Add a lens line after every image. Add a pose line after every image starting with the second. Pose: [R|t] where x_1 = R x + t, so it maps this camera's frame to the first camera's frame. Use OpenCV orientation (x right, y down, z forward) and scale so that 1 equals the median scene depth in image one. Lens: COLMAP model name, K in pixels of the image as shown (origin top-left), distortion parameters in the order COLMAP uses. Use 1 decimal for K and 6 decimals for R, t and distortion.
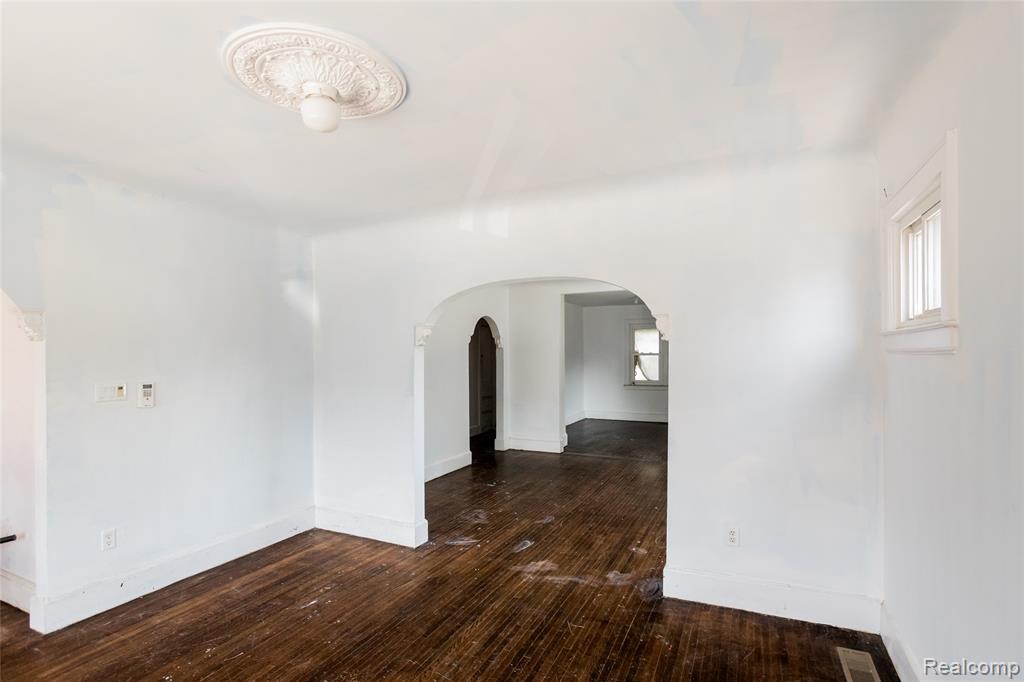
lens RADIAL K [[479.9, 0, 515.7], [0, 479.9, 350.4], [0, 0, 1]] dist [0.004193, 0.000272]
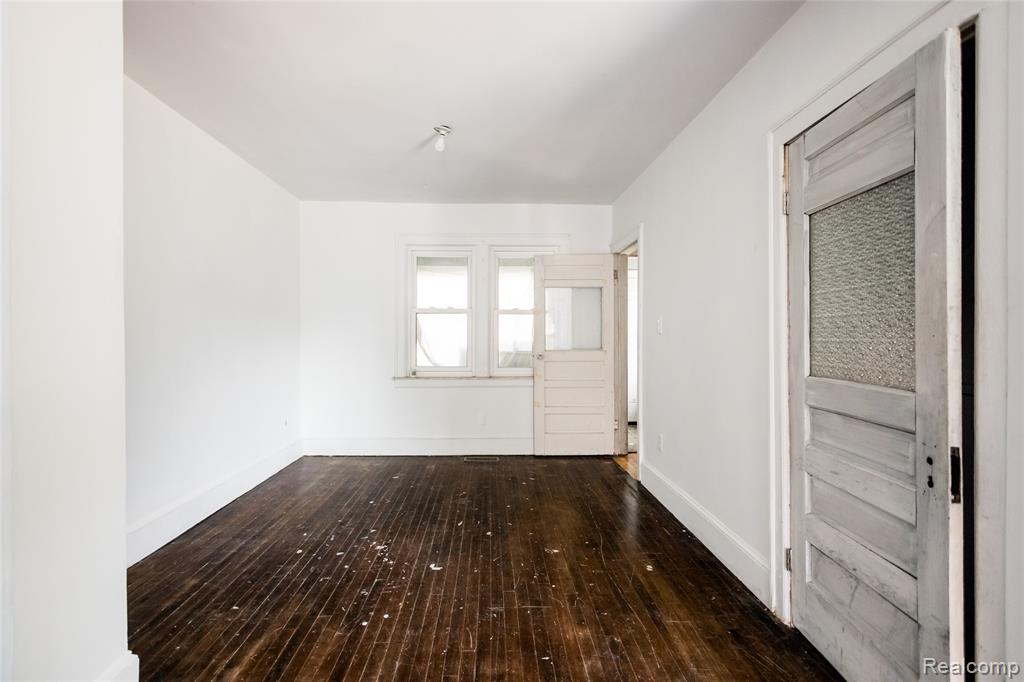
lens RADIAL K [[479.9, 0, 508.2], [0, 479.9, 338.0], [0, 0, 1]] dist [0.004193, 0.000272]
pose [[0.881384, 0.007710, 0.472338, 0.277960], [-0.013374, 0.999873, 0.008635, 0.076369], [-0.472212, -0.013928, 0.881375, 1.402689]]
